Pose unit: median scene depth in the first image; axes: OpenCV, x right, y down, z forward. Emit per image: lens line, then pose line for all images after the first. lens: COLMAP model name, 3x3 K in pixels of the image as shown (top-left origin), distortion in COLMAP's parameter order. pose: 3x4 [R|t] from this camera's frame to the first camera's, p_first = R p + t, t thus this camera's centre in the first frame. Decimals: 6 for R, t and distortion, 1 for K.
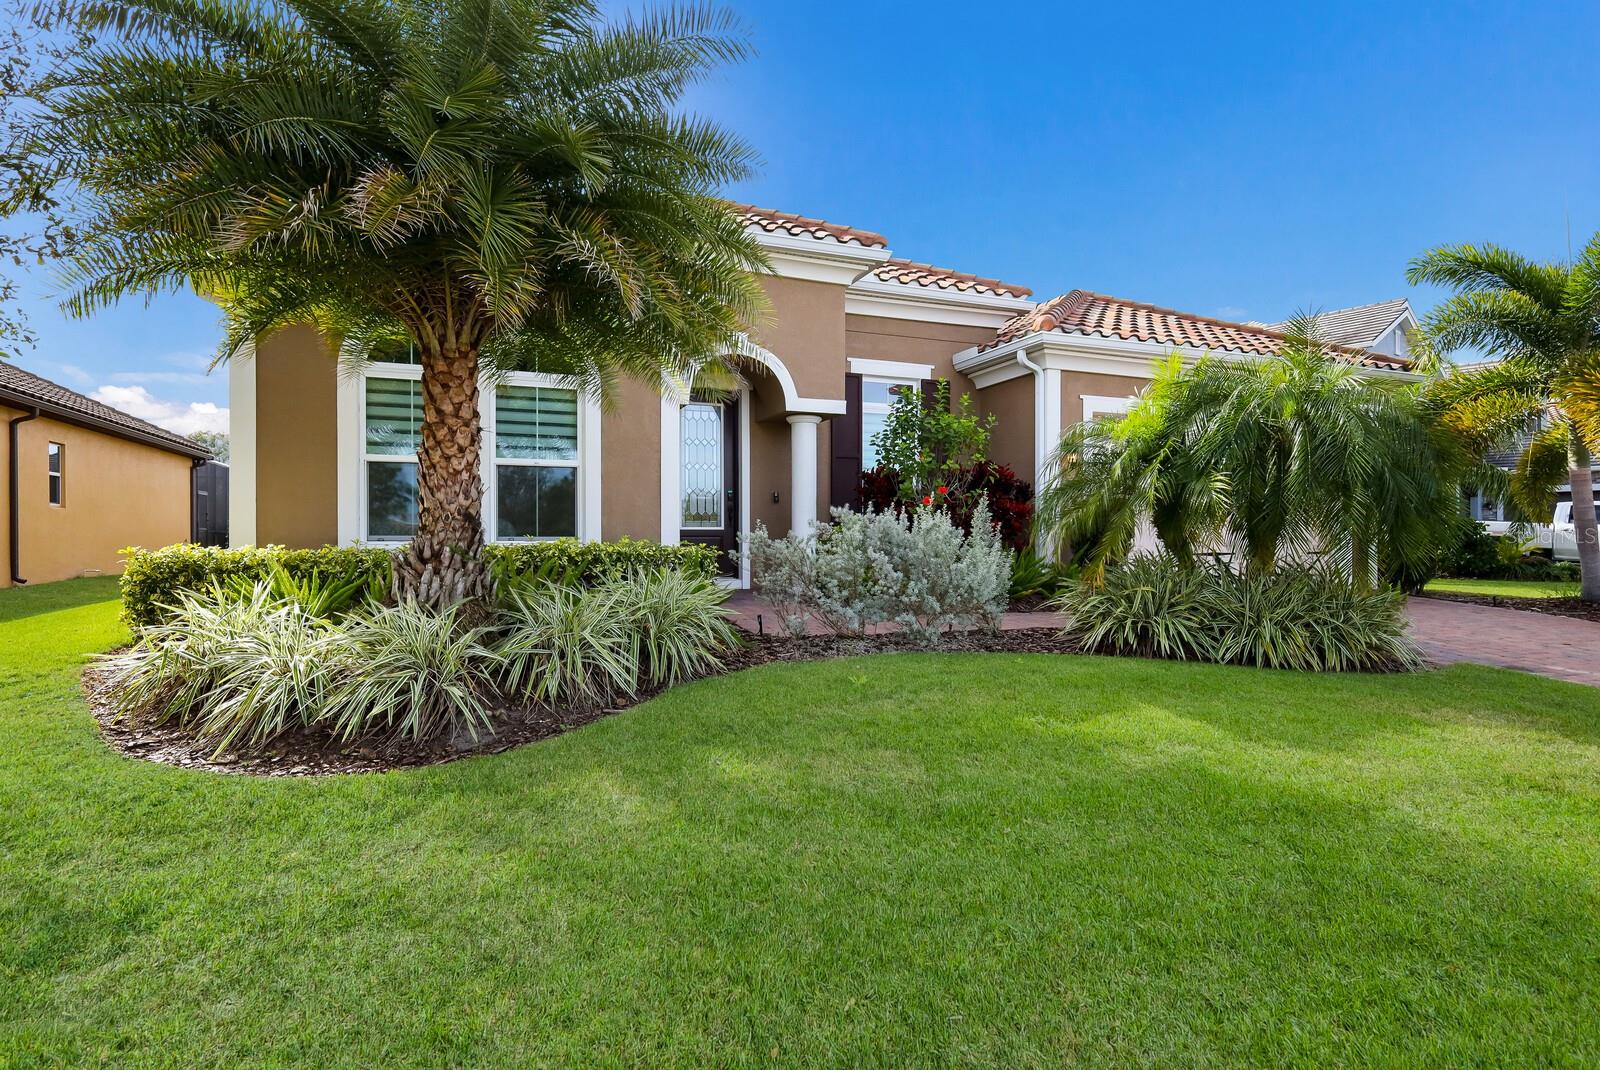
lens RADIAL K [[822.8, 0, 807.9], [0, 822.8, 528.1], [0, 0, 1]] dist [0.006373, 0.000630]
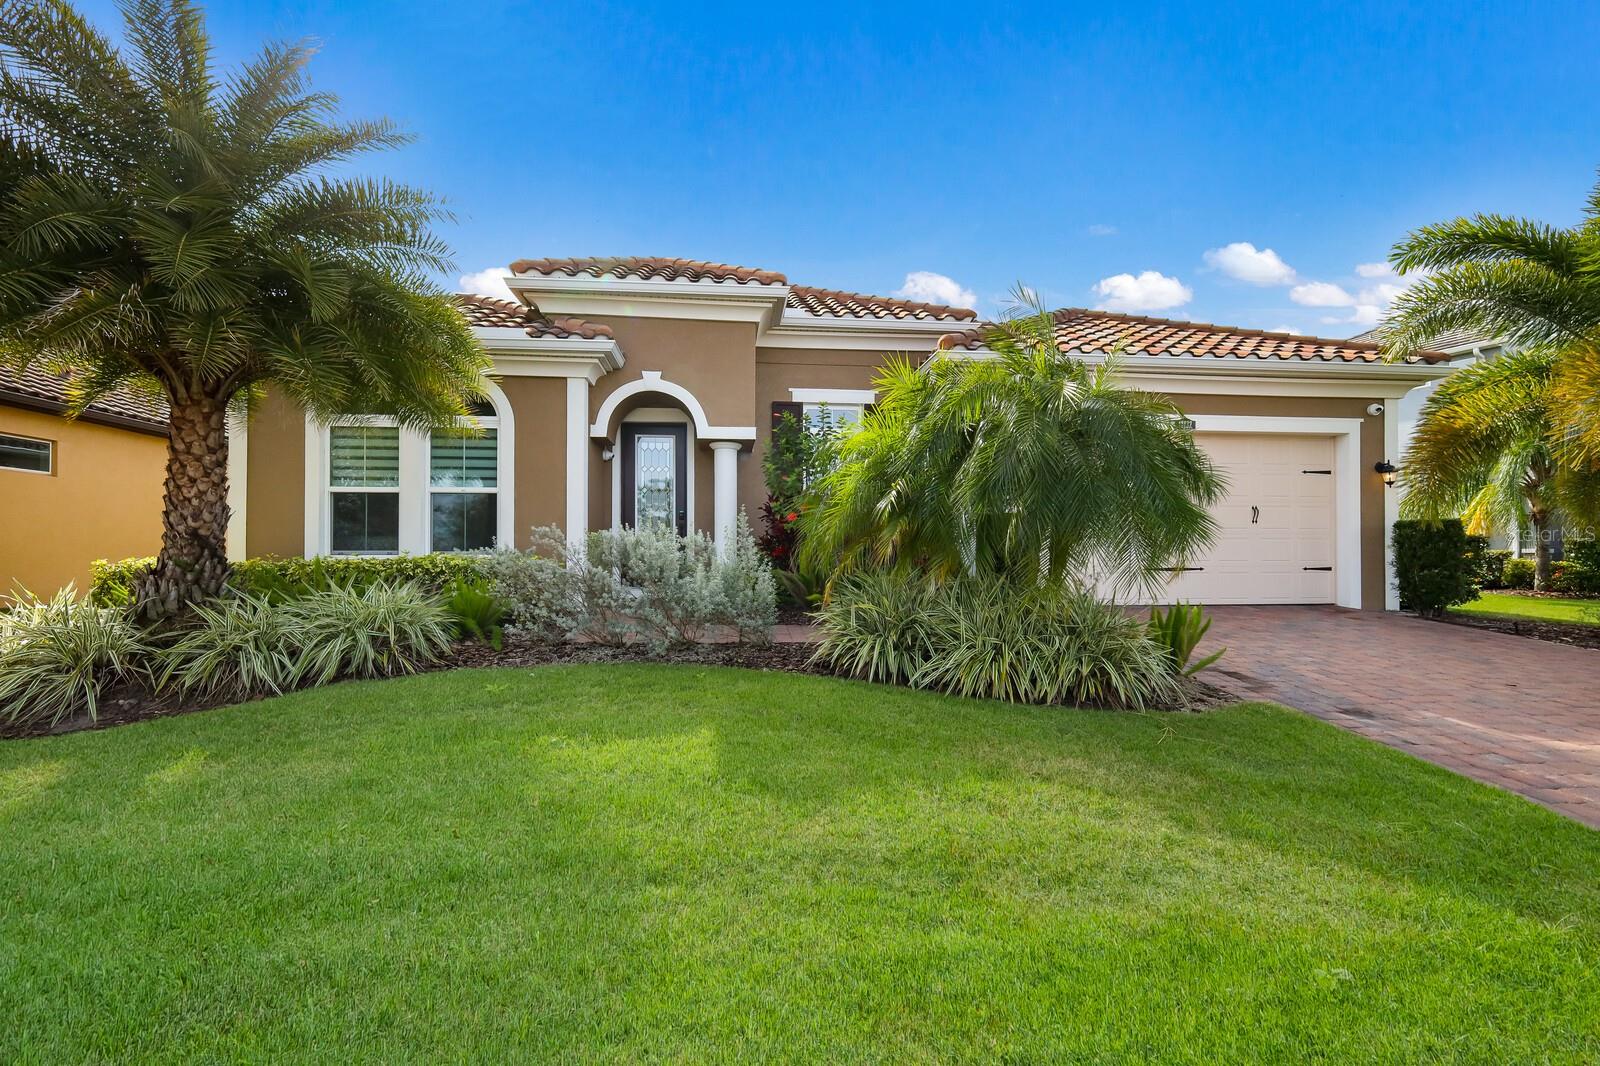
lens RADIAL K [[690.5, 0, 796.7], [0, 690.5, 539.0], [0, 0, 1]] dist [0.004206, 0.000551]
pose [[0.961801, -0.004094, -0.273720, 0.527843], [0.002822, 0.999983, -0.005041, -0.001150], [0.273736, 0.004076, 0.961796, 0.194182]]
